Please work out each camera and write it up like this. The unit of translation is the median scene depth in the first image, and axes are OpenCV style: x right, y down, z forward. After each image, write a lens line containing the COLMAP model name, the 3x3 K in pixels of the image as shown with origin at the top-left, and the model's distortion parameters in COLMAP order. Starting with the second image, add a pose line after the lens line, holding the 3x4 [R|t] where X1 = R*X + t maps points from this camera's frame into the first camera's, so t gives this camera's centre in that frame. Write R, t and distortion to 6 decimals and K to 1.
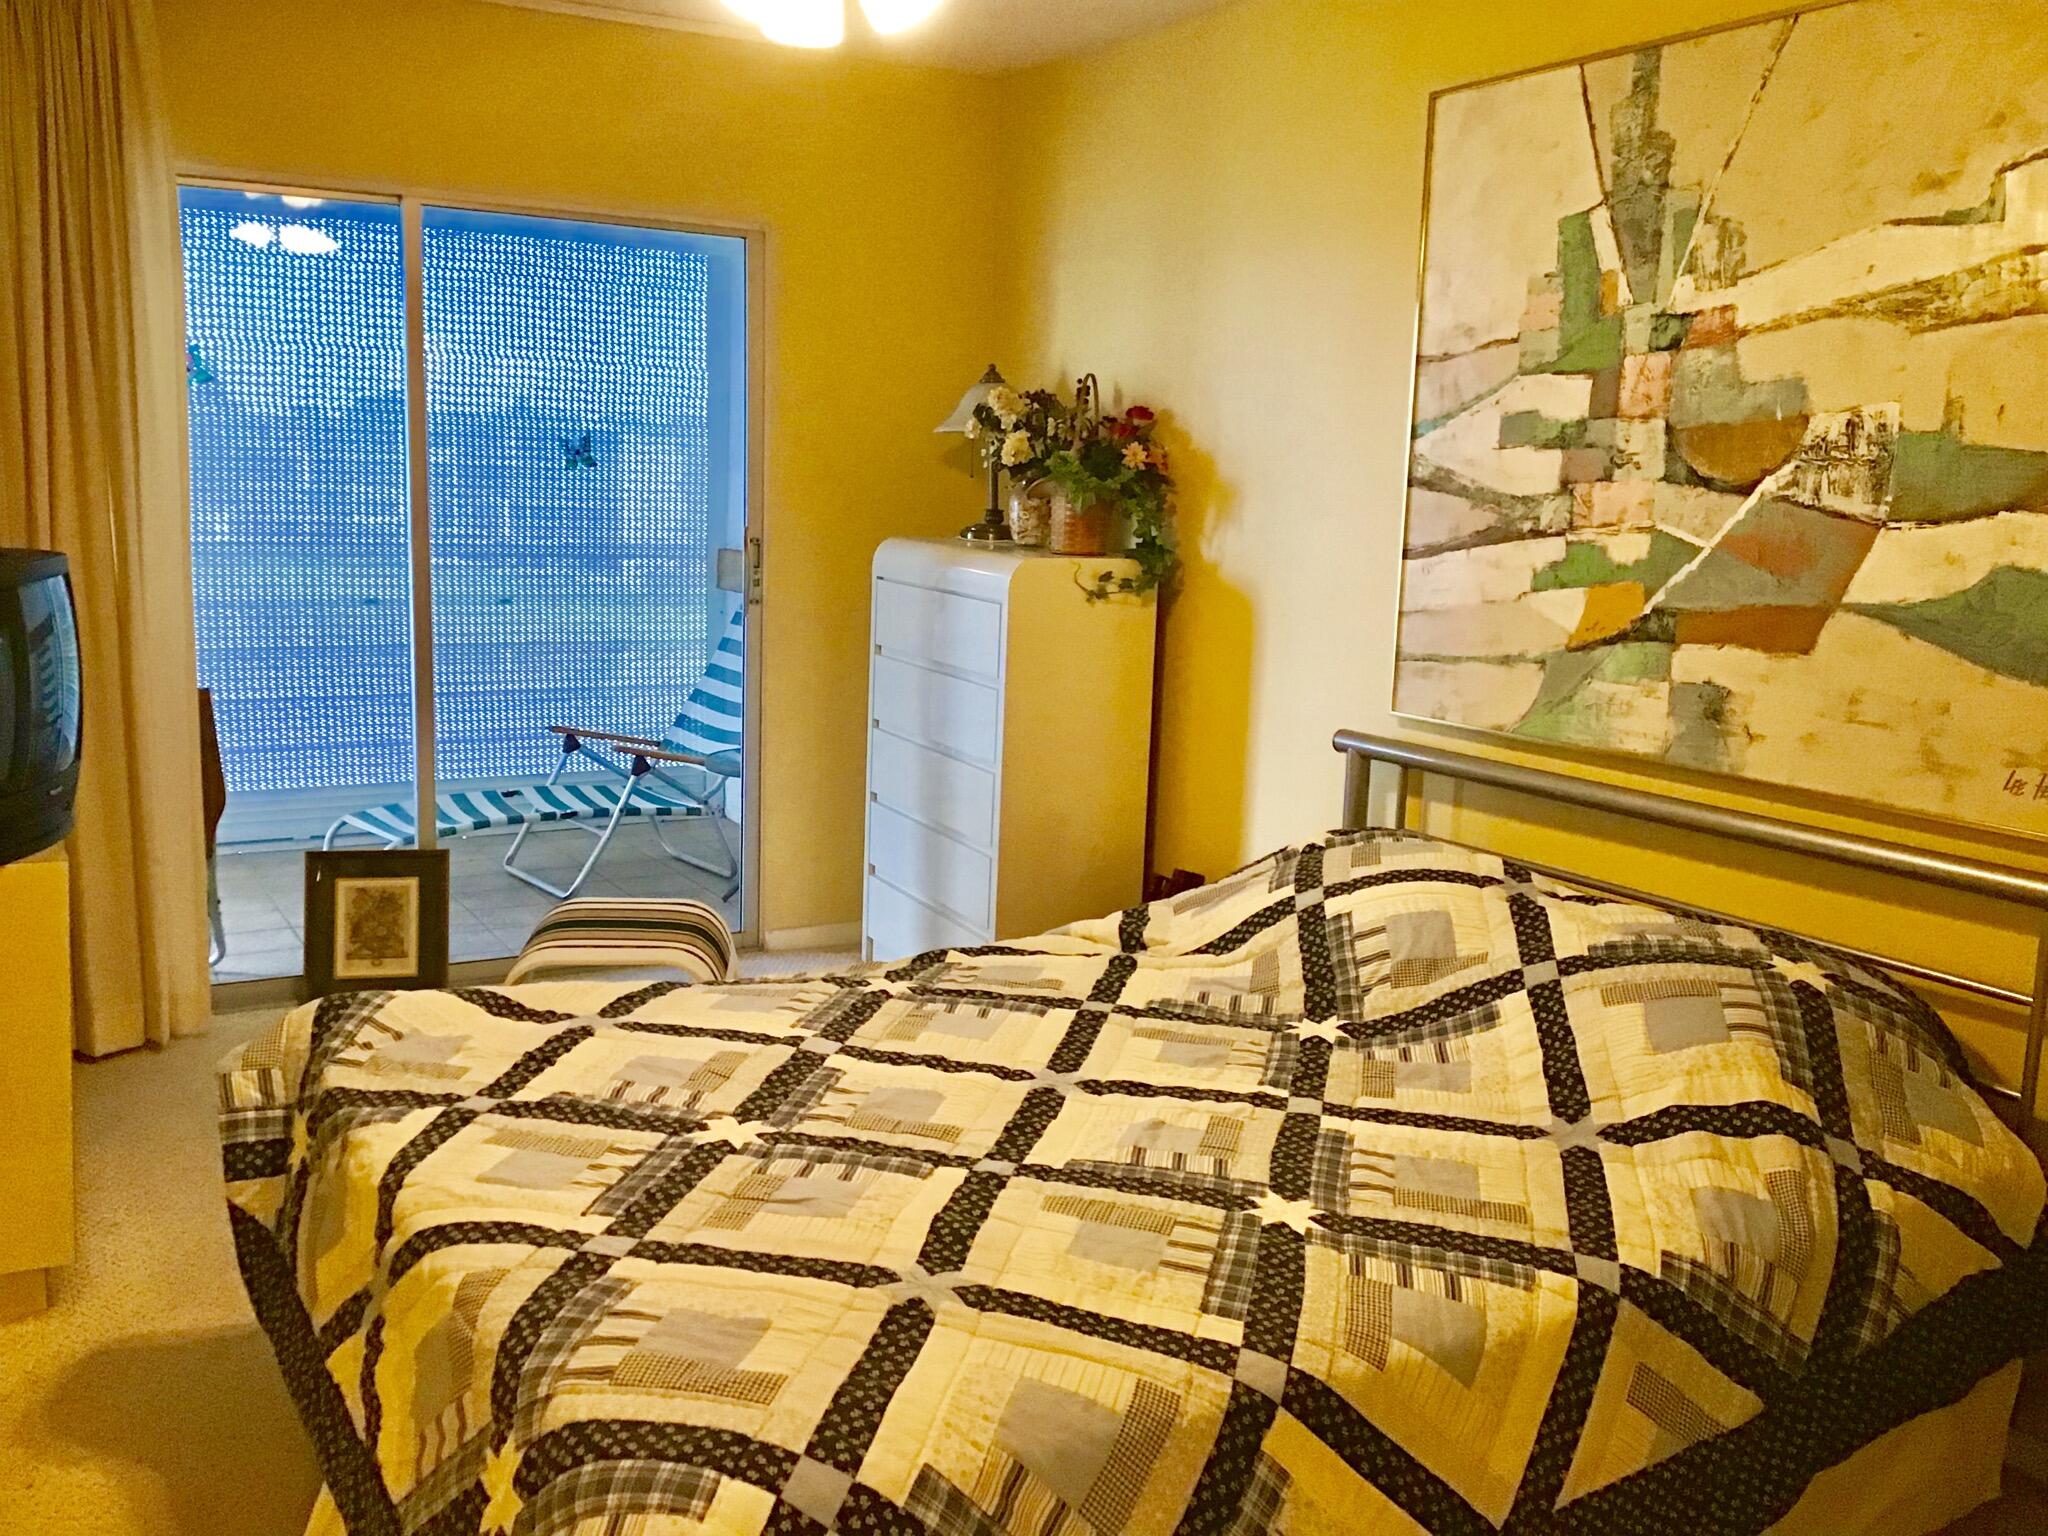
lens RADIAL K [[1824.1, 0, 1018.4], [0, 1824.1, 756.0], [0, 0, 1]] dist [0.106655, -0.214958]
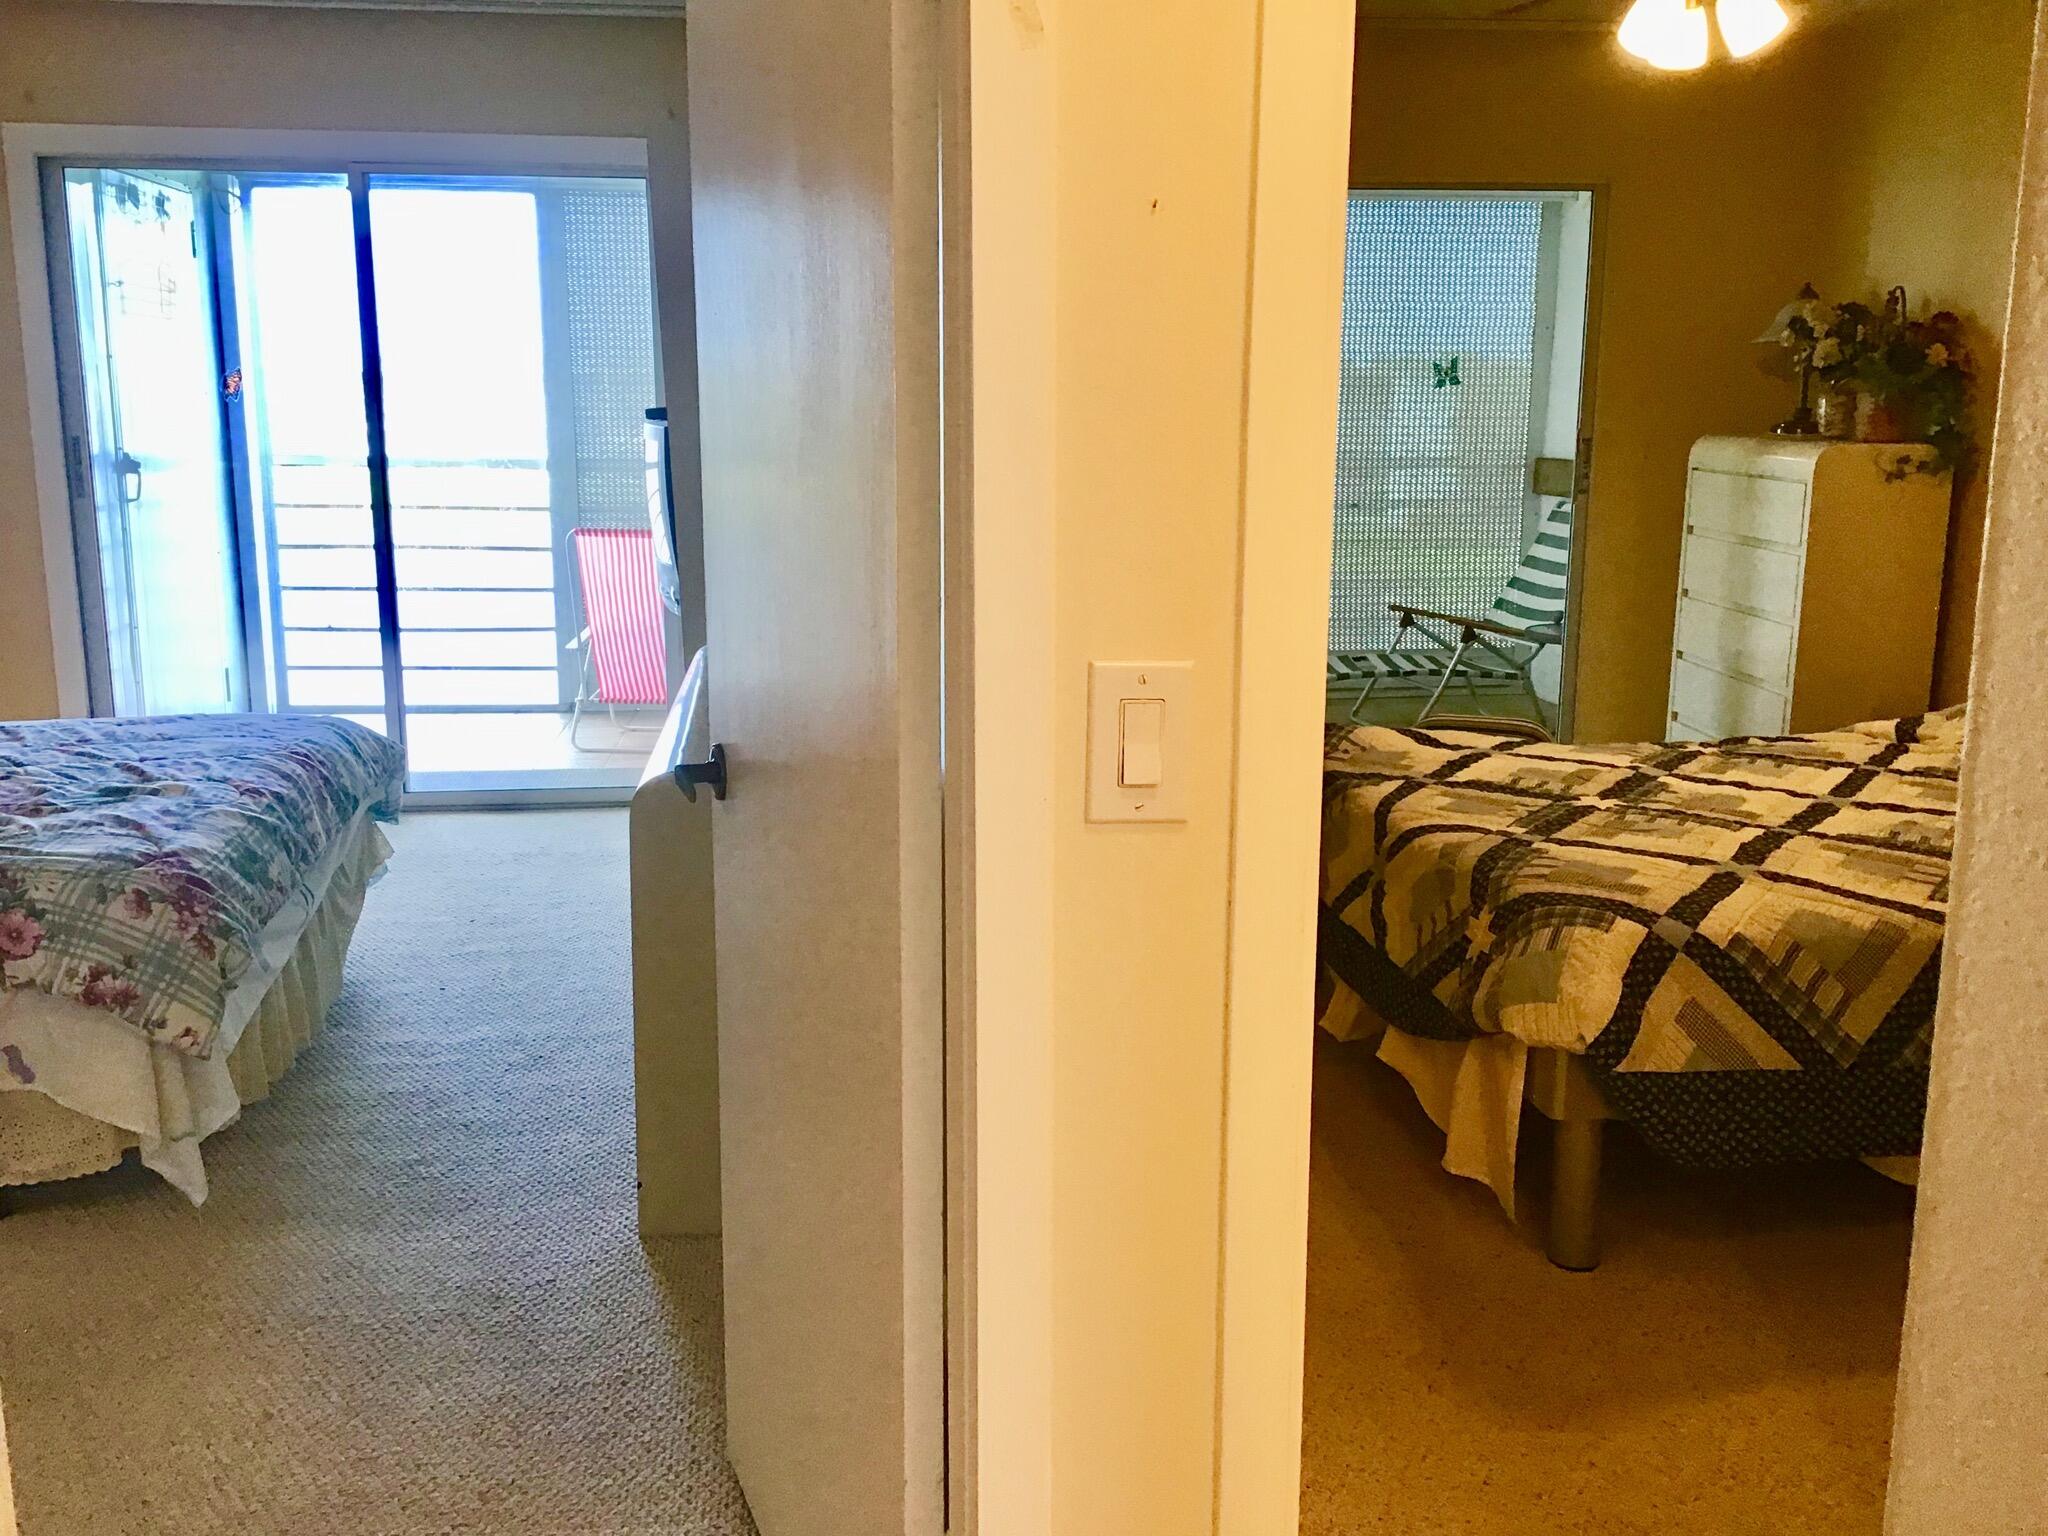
lens RADIAL K [[1824.1, 0, 1018.4], [0, 1824.1, 756.0], [0, 0, 1]] dist [0.106655, -0.214958]
pose [[0.918302, 0.046947, -0.393086, 0.001468], [-0.034497, 0.998656, 0.038682, 0.108754], [0.394374, -0.021961, 0.918688, -0.524187]]
